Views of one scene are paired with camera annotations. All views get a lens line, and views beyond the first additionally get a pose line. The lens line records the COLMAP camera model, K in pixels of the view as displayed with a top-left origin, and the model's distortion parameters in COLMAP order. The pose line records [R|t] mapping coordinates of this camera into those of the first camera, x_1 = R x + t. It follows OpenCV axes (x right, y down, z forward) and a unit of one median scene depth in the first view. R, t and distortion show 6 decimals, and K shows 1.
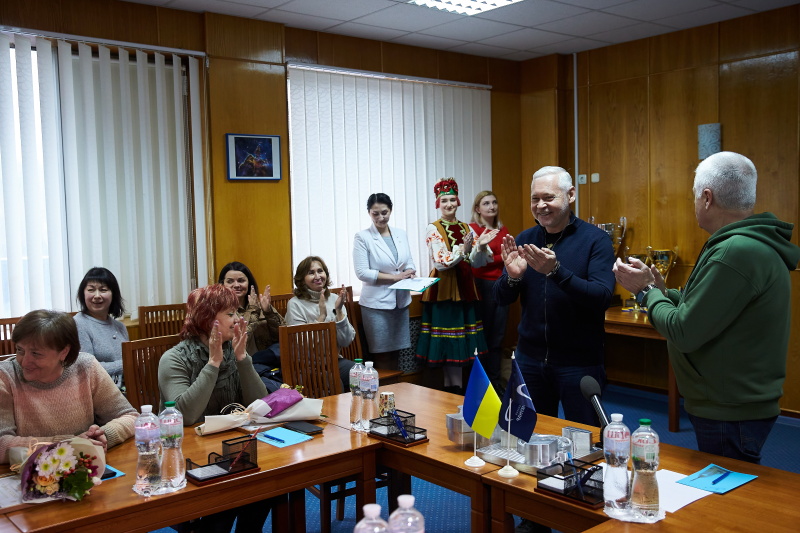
lens RADIAL K [[786.1, 0, 406.6], [0, 786.1, 267.5], [0, 0, 1]] dist [0.011763, 0.000000]
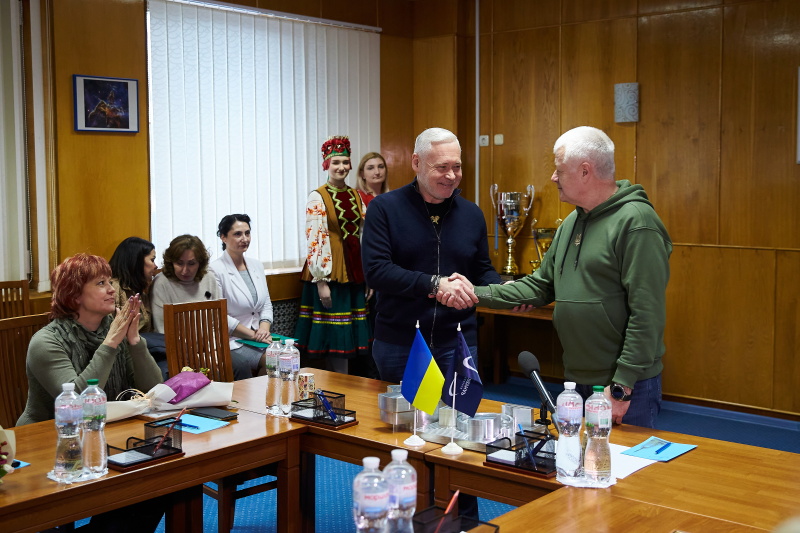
lens RADIAL K [[989.4, 0, 397.3], [0, 989.4, 254.3], [0, 0, 1]] dist [0.020833, 0.000000]
pose [[0.986617, 0.007026, 0.162905, -0.071225], [-0.008476, 0.999930, 0.008204, 0.007174], [-0.162836, -0.009475, 0.986608, -0.092767]]
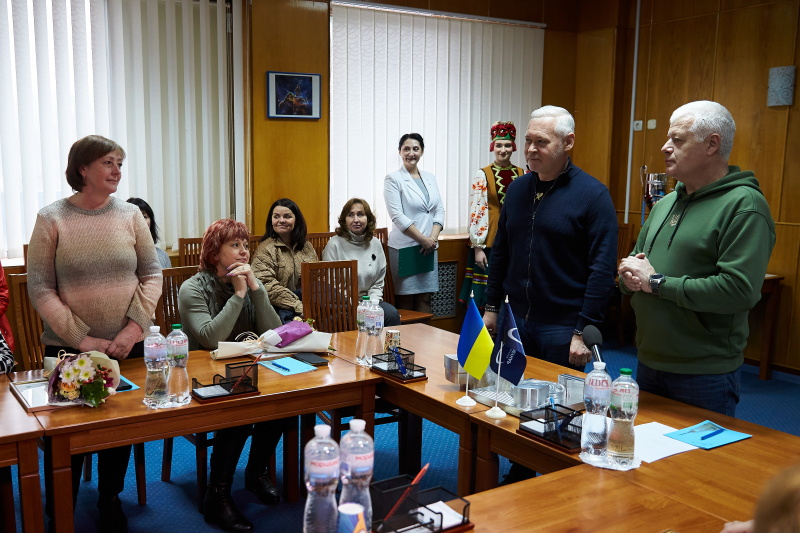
lens RADIAL K [[790.4, 0, 347.0], [0, 790.4, 285.9], [0, 0, 1]] dist [-0.003363, 0.000000]
pose [[0.987305, 0.052240, -0.149996, 0.044440], [-0.037979, 0.994617, 0.096412, 0.002638], [0.154225, -0.089491, 0.983975, -0.011301]]
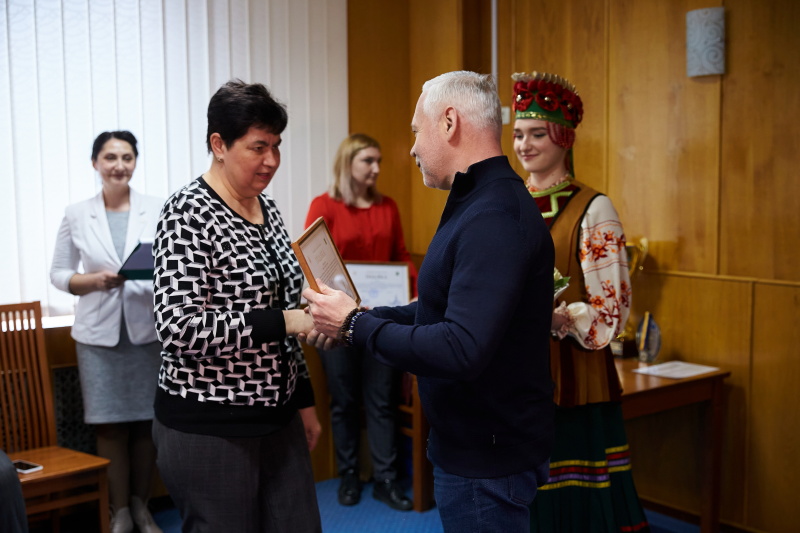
lens RADIAL K [[995.6, 0, 406.1], [0, 995.6, 270.0], [0, 0, 1]] dist [0.011987, 0.000000]
pose [[0.998058, 0.019859, -0.059041, 0.292204], [-0.018293, 0.999470, 0.026944, -0.026980], [0.059545, -0.025811, 0.997892, 0.401999]]
